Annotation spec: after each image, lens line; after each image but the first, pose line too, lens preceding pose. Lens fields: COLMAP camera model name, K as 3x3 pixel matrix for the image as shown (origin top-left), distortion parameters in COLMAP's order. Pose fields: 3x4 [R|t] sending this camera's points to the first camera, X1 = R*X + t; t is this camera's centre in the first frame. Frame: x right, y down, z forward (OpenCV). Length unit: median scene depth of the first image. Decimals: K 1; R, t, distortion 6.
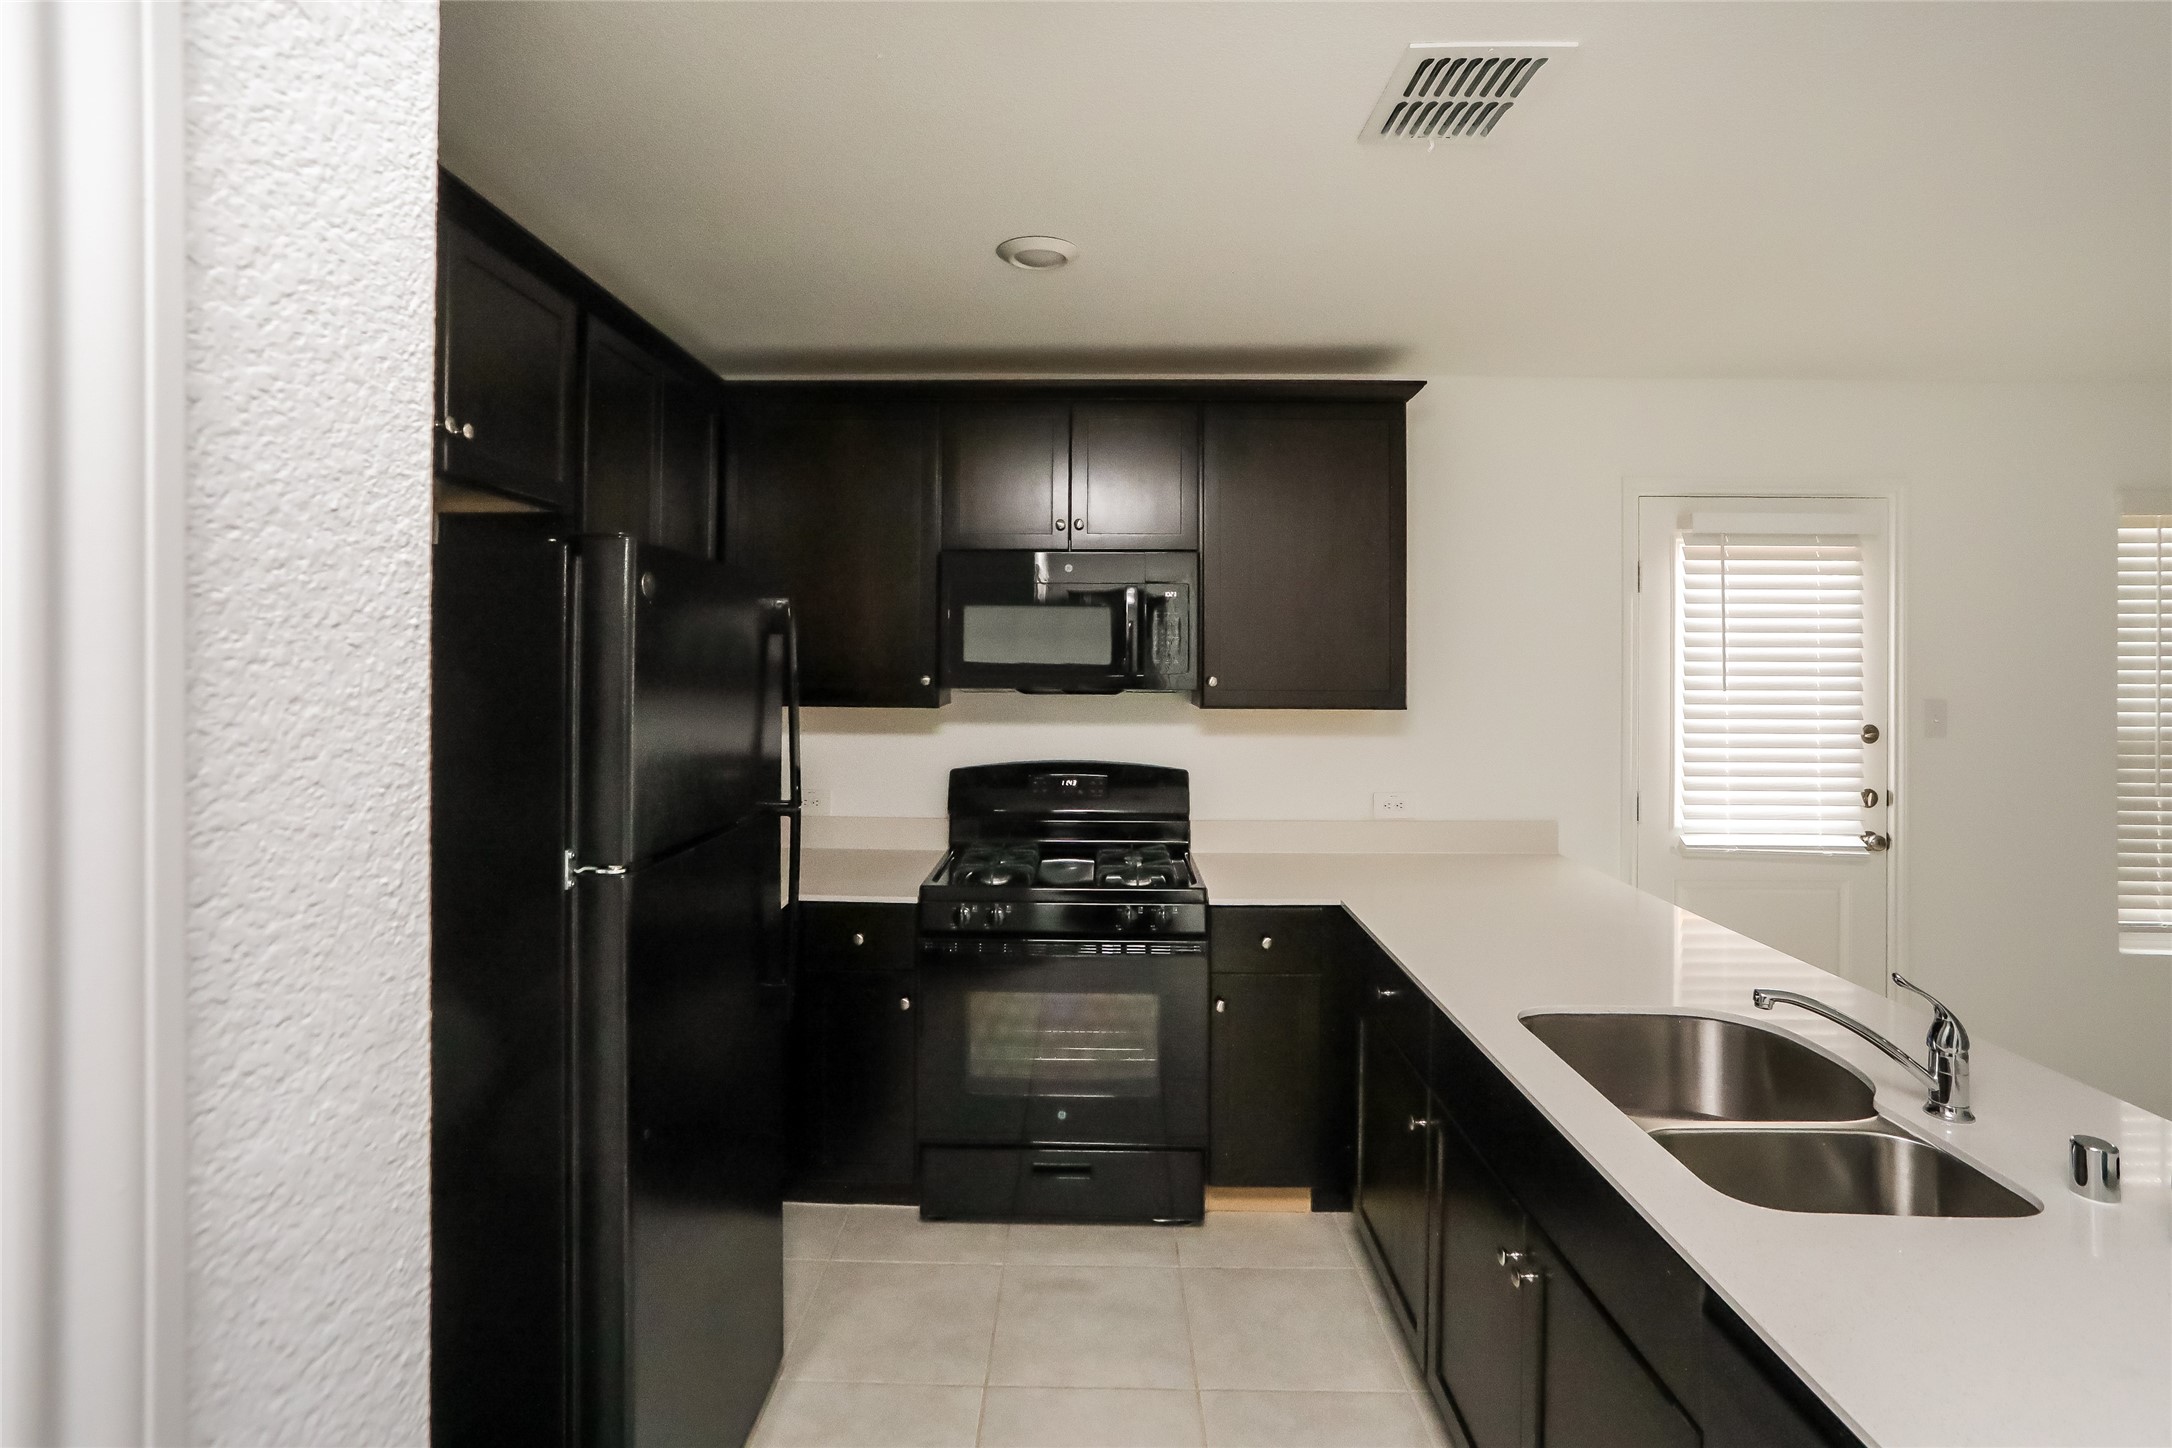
lens RADIAL K [[1090.7, 0, 1089.1], [0, 1090.7, 649.8], [0, 0, 1]] dist [-0.023737, 0.000299]
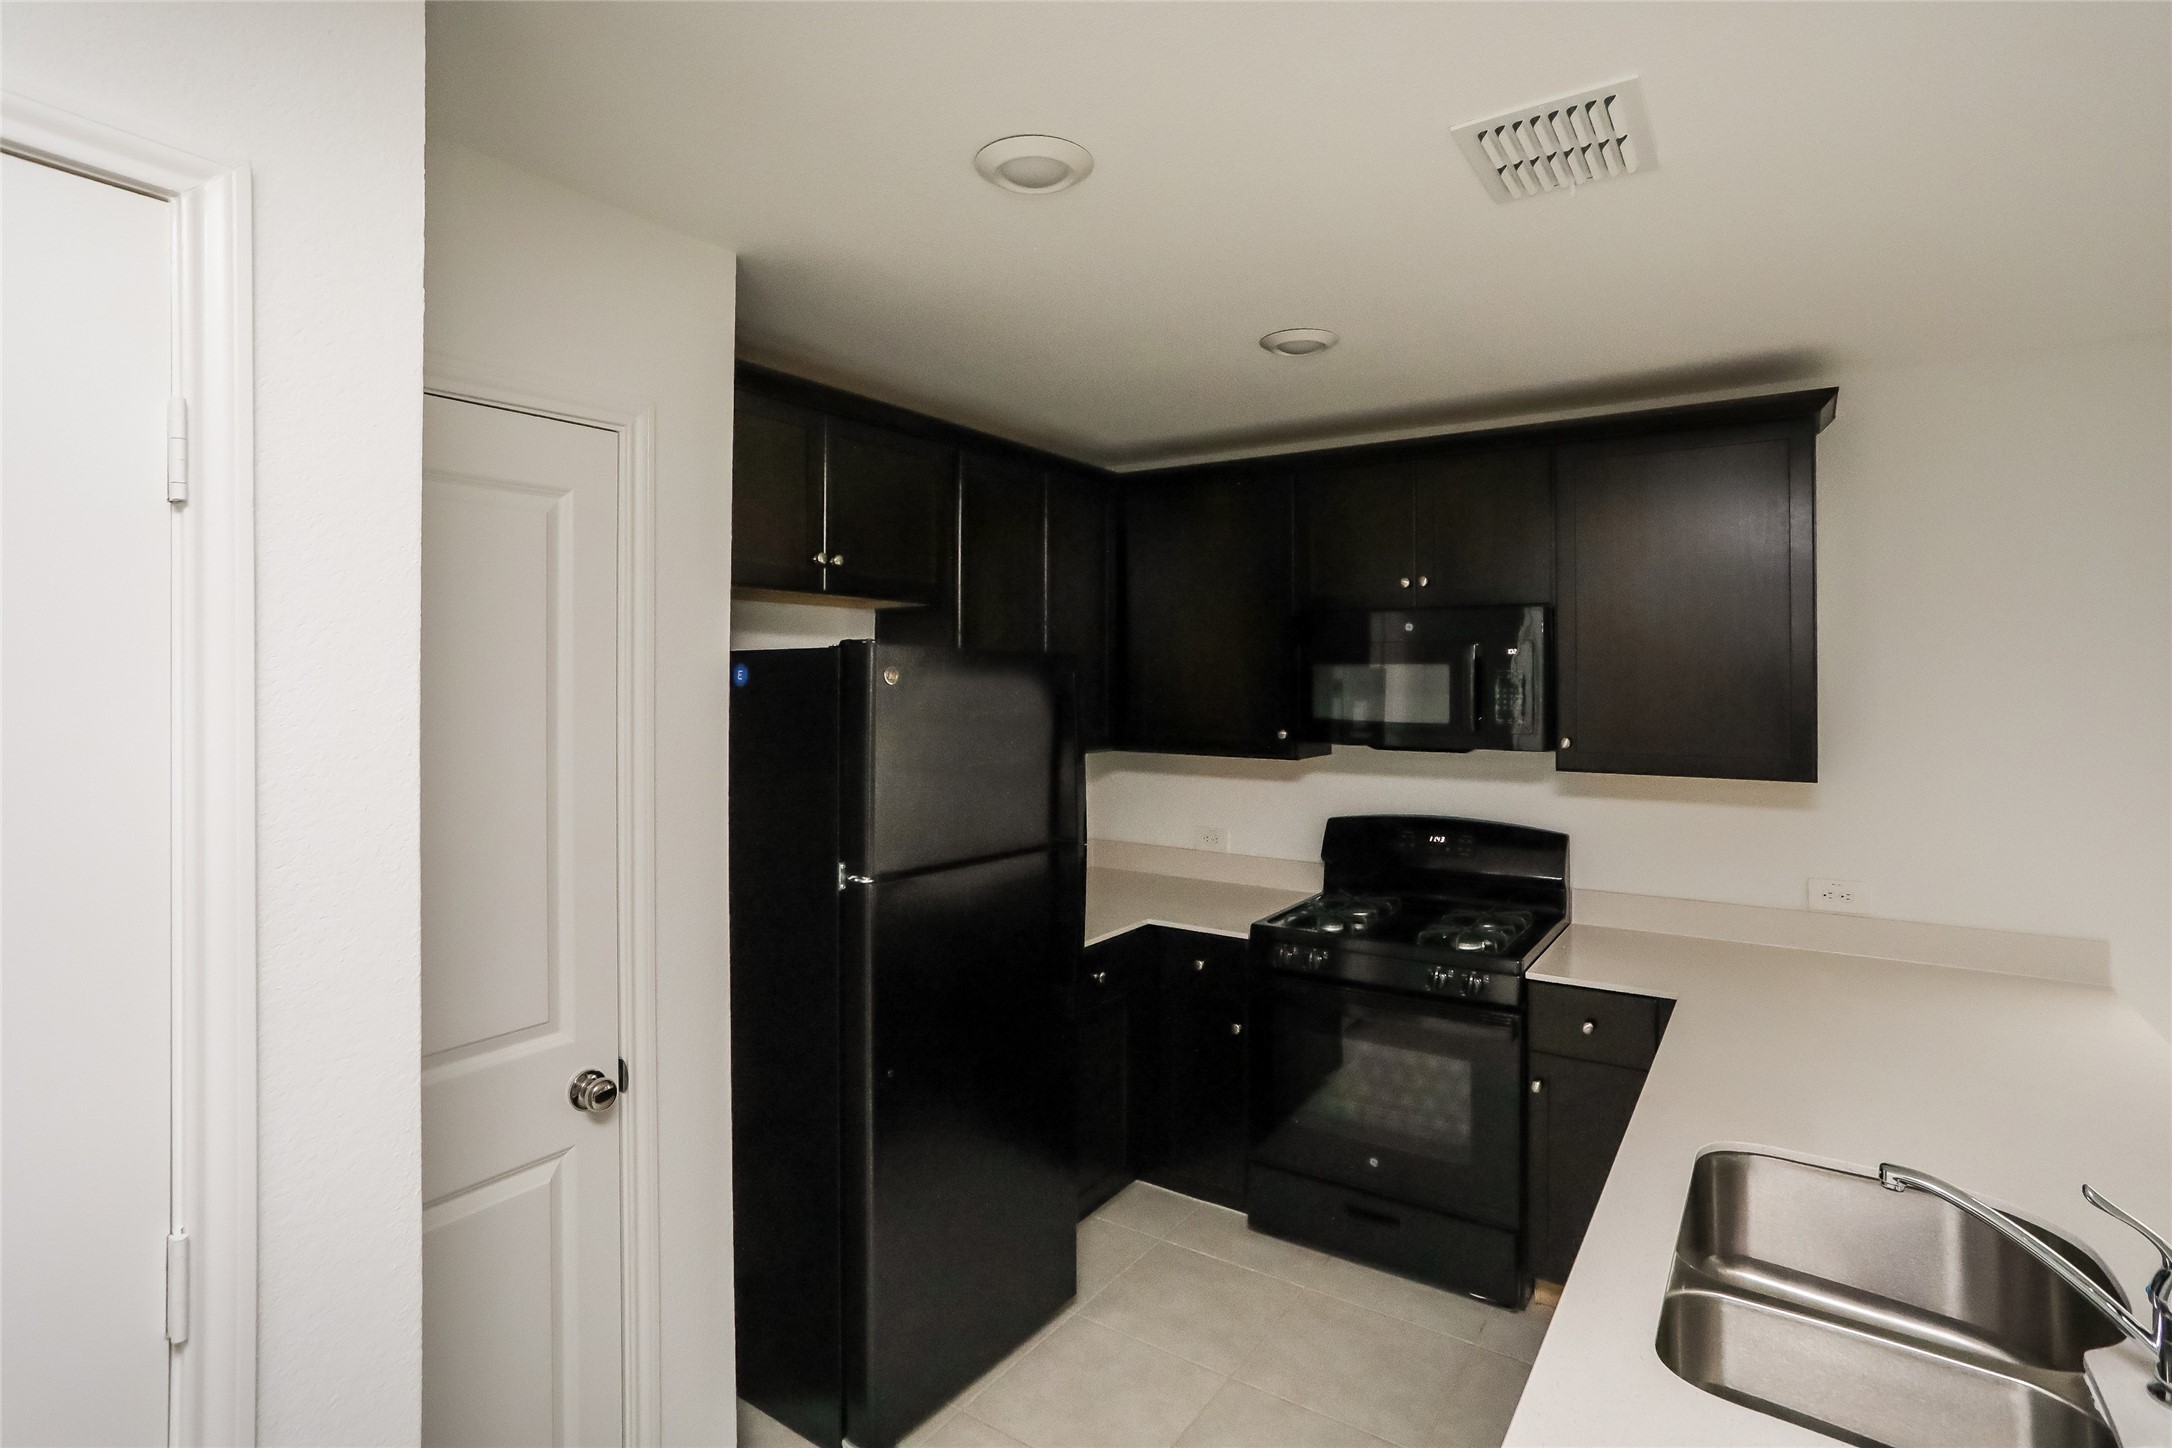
lens RADIAL K [[1114.4, 0, 1083.7], [0, 1114.4, 679.6], [0, 0, 1]] dist [-0.047245, 0.049841]
pose [[0.832336, -0.002916, -0.554263, 0.320479], [0.004701, 0.999987, 0.001800, -0.030815], [0.554251, -0.004104, 0.832340, -0.019684]]
